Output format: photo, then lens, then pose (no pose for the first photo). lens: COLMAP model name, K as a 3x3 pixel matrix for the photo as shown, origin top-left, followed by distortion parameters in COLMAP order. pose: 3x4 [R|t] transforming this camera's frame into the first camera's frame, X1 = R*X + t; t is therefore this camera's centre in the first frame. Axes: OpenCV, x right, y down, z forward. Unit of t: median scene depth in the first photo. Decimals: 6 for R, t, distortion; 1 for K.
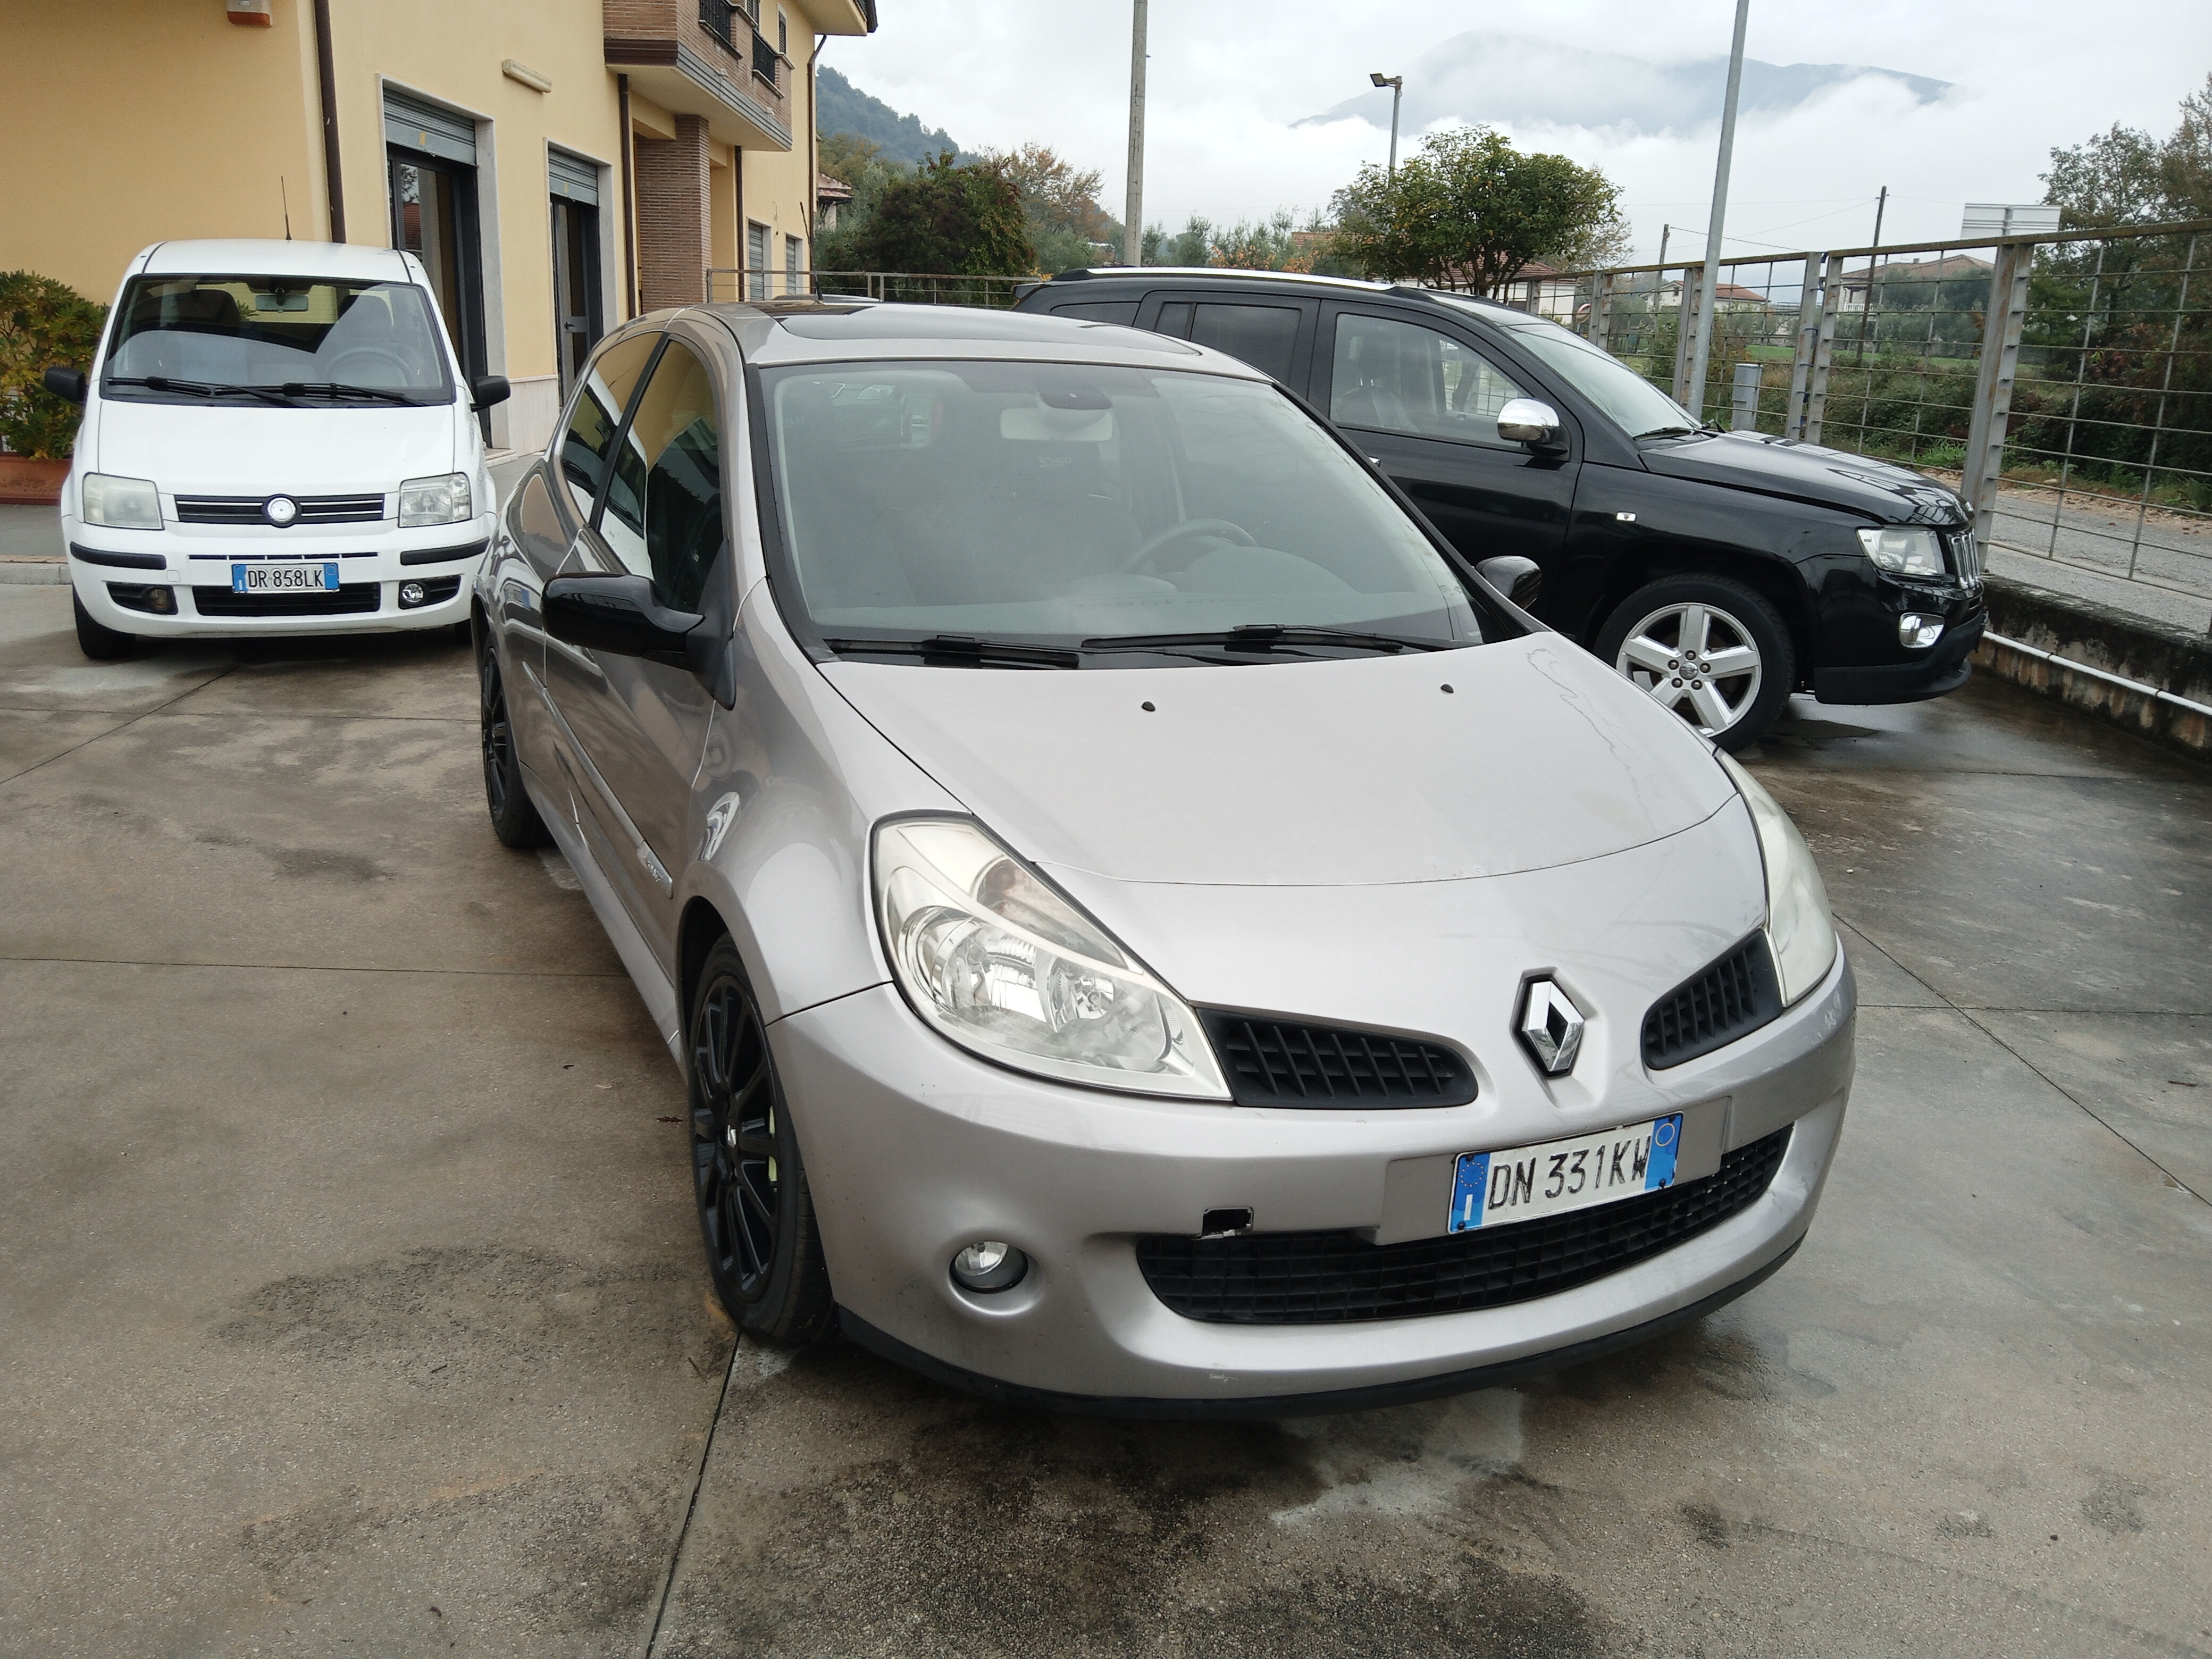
lens RADIAL K [[1798.9, 0, 1150.2], [0, 1798.9, 834.2], [0, 0, 1]] dist [-0.038040, -0.010725]
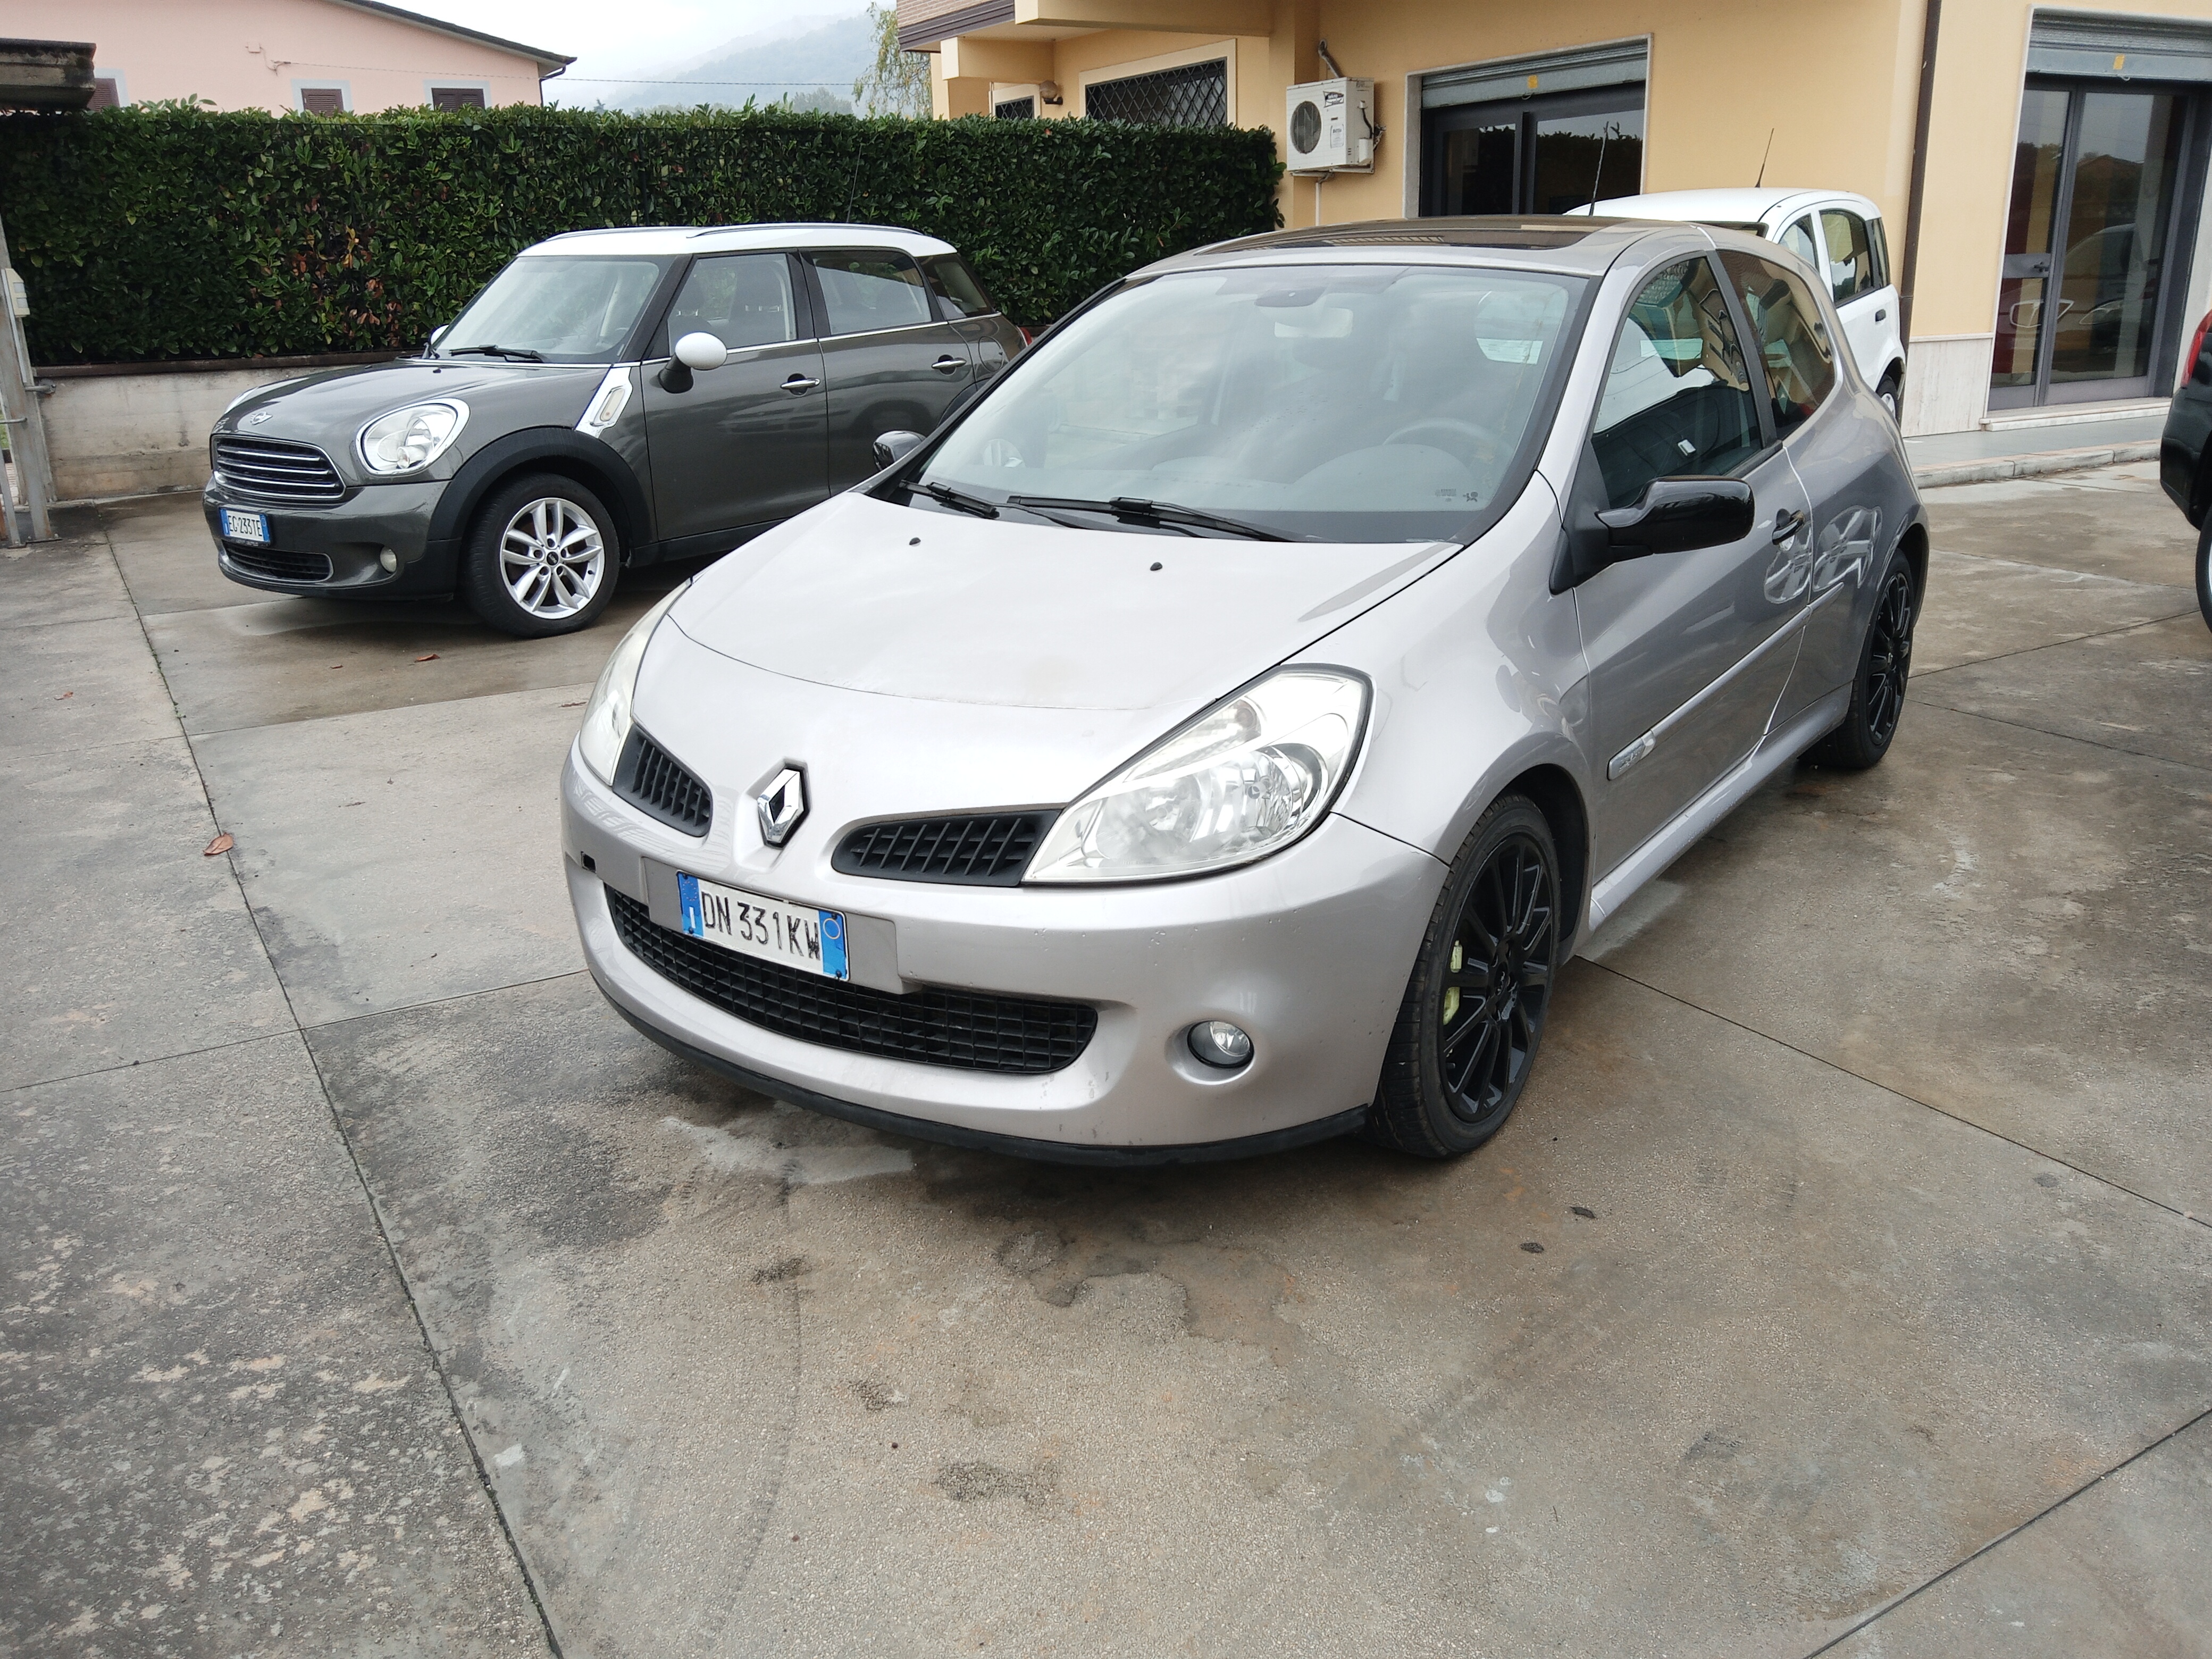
lens RADIAL K [[1826.1, 0, 1106.0], [0, 1826.1, 829.5], [0, 0, 1]] dist [-0.099611, 0.088161]
pose [[0.441643, 0.208152, -0.872711, 1.346771], [-0.191126, 0.972215, 0.135164, -0.079536], [0.876597, 0.107104, 0.469155, 0.610021]]
